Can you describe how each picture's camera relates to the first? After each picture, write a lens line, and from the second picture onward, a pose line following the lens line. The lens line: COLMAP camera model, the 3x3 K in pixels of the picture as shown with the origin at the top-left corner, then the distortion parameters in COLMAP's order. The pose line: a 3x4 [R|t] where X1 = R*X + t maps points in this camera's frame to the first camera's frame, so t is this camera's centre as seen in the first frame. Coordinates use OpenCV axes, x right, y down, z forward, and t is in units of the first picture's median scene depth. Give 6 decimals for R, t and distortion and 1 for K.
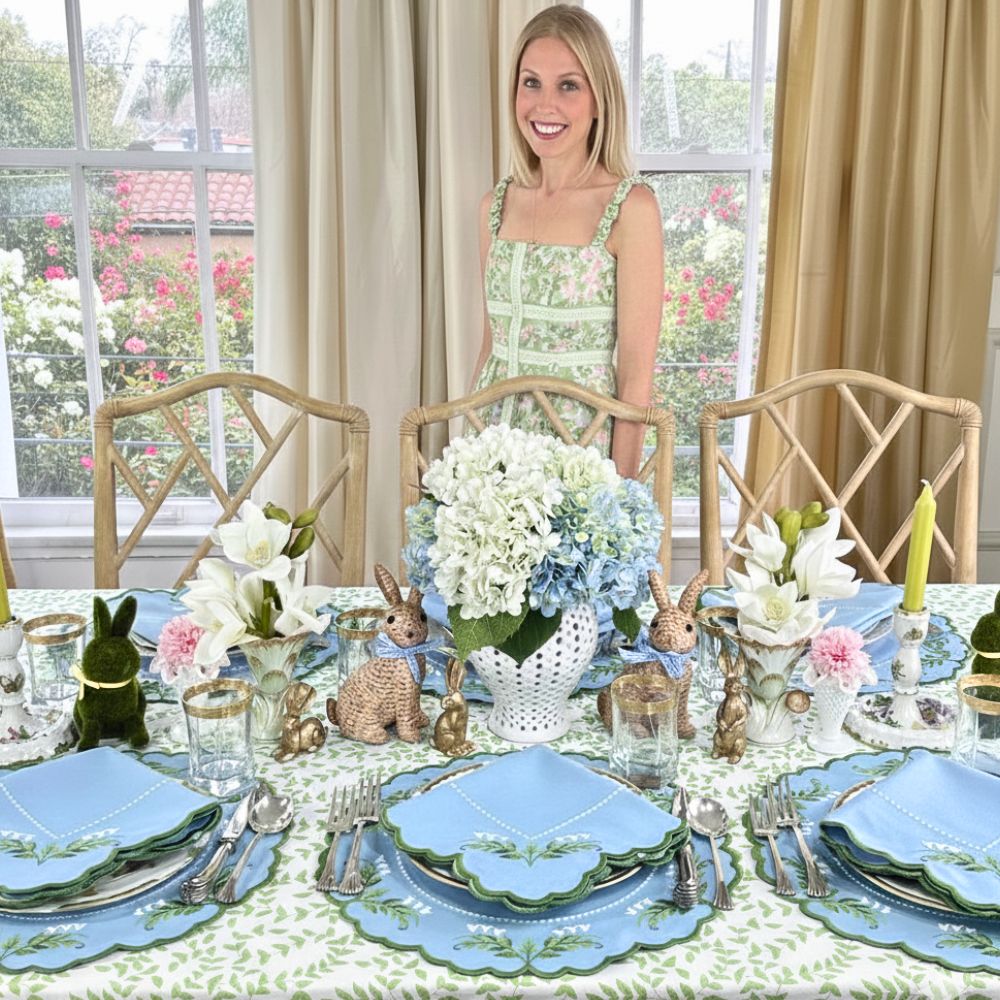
lens RADIAL K [[1498.7, 0, 500.0], [0, 1498.7, 500.0], [0, 0, 1]] dist [0.452888, -1.424886]
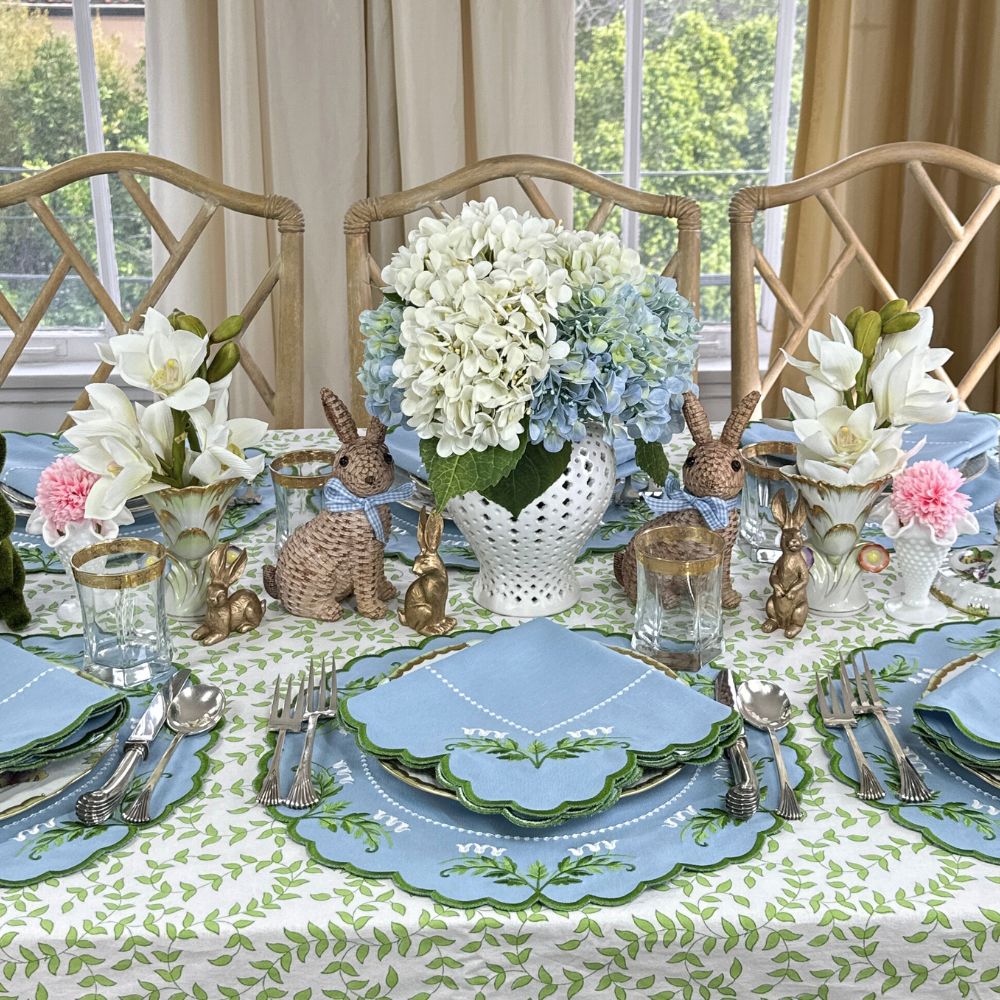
lens RADIAL K [[1781.8, 0, 500.0], [0, 1781.8, 500.0], [0, 0, 1]] dist [0.513496, -1.779622]
pose [[0.999625, -0.012667, 0.024267, -0.016896], [0.010716, 0.996826, 0.078889, 0.029794], [-0.025189, -0.078600, 0.996588, 0.098666]]
